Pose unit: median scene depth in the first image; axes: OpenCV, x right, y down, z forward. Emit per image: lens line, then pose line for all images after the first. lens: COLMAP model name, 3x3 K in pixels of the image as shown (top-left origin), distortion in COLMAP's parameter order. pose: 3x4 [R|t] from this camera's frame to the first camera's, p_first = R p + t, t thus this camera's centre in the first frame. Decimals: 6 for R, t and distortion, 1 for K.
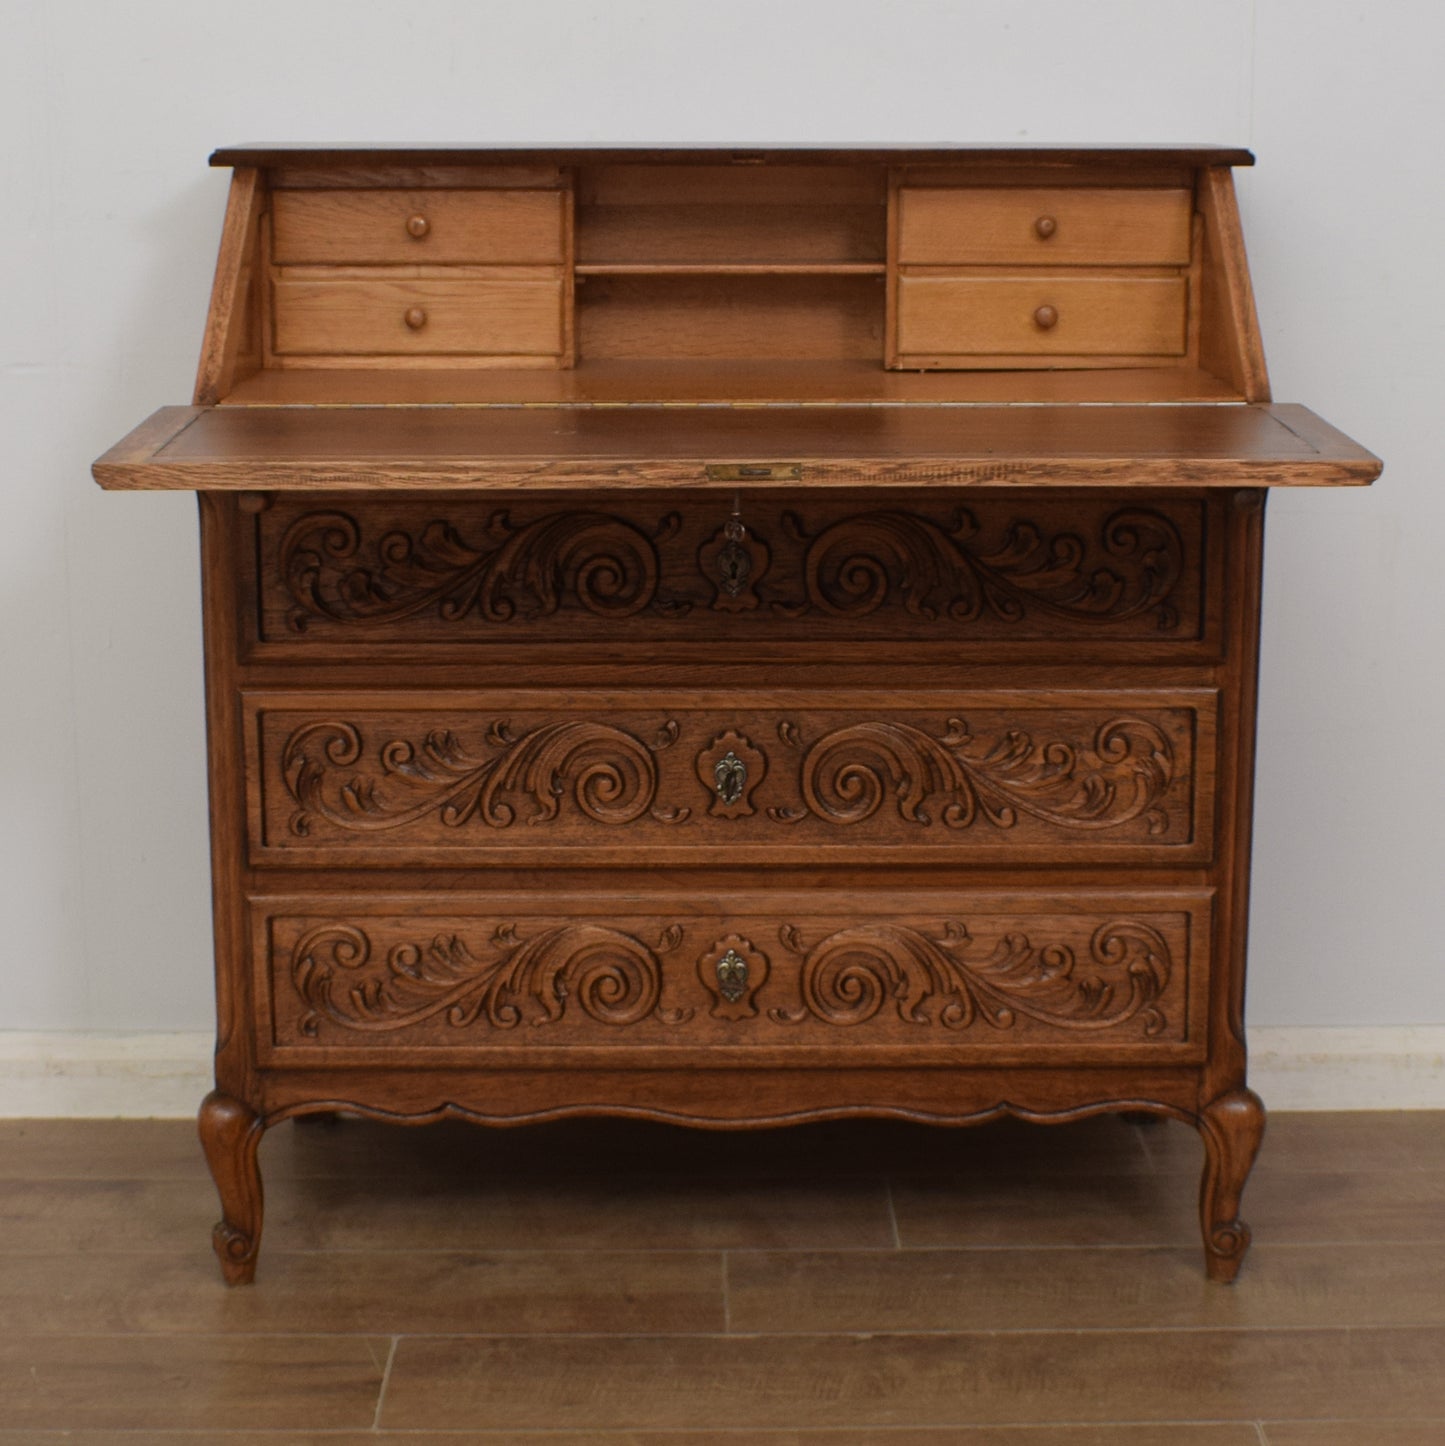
lens RADIAL K [[2995.8, 0, 723.7], [0, 2995.8, 745.2], [0, 0, 1]] dist [-0.072290, -0.207184]
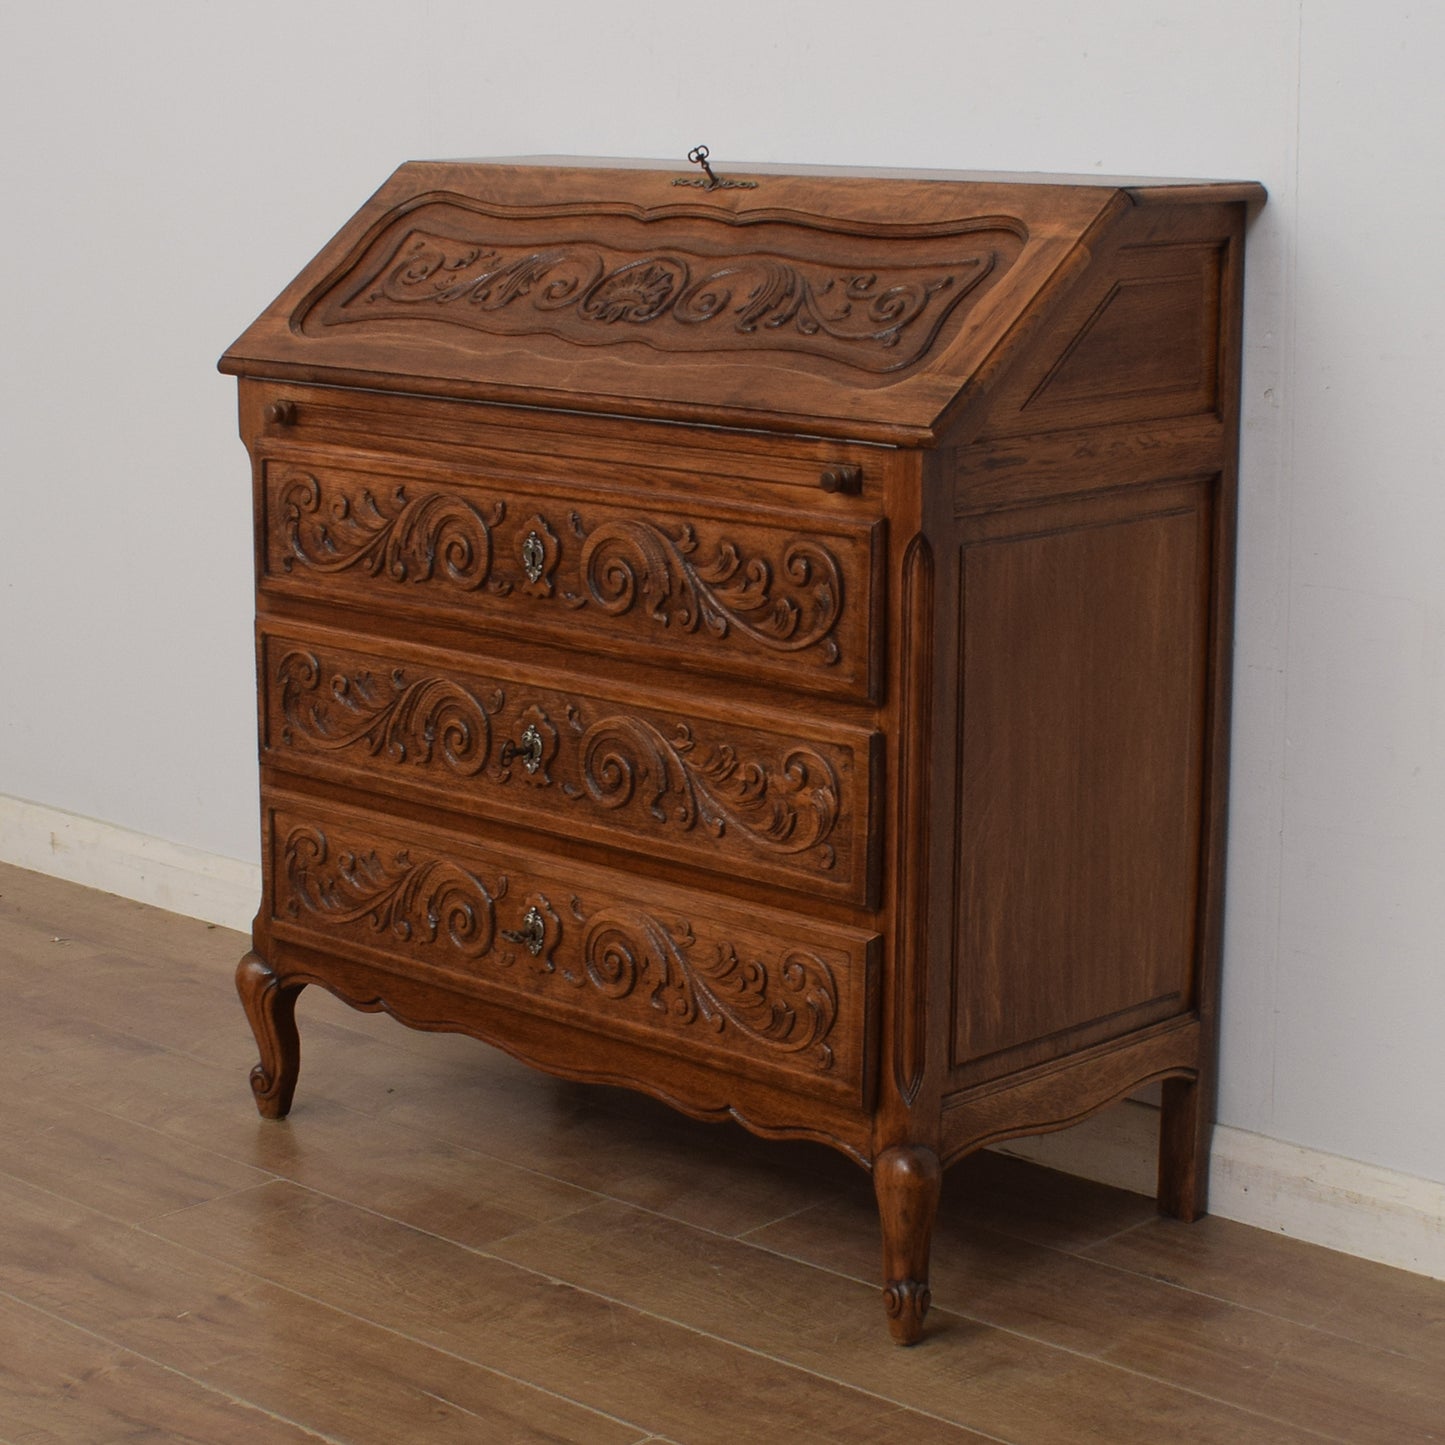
lens RADIAL K [[3214.8, 0, 725.7], [0, 3214.8, 802.2], [0, 0, 1]] dist [-0.080485, -0.122151]
pose [[0.720986, 0.159523, -0.674338, 0.842535], [-0.152631, 0.985800, 0.070013, -0.062347], [0.675931, 0.052446, 0.735096, 0.185664]]
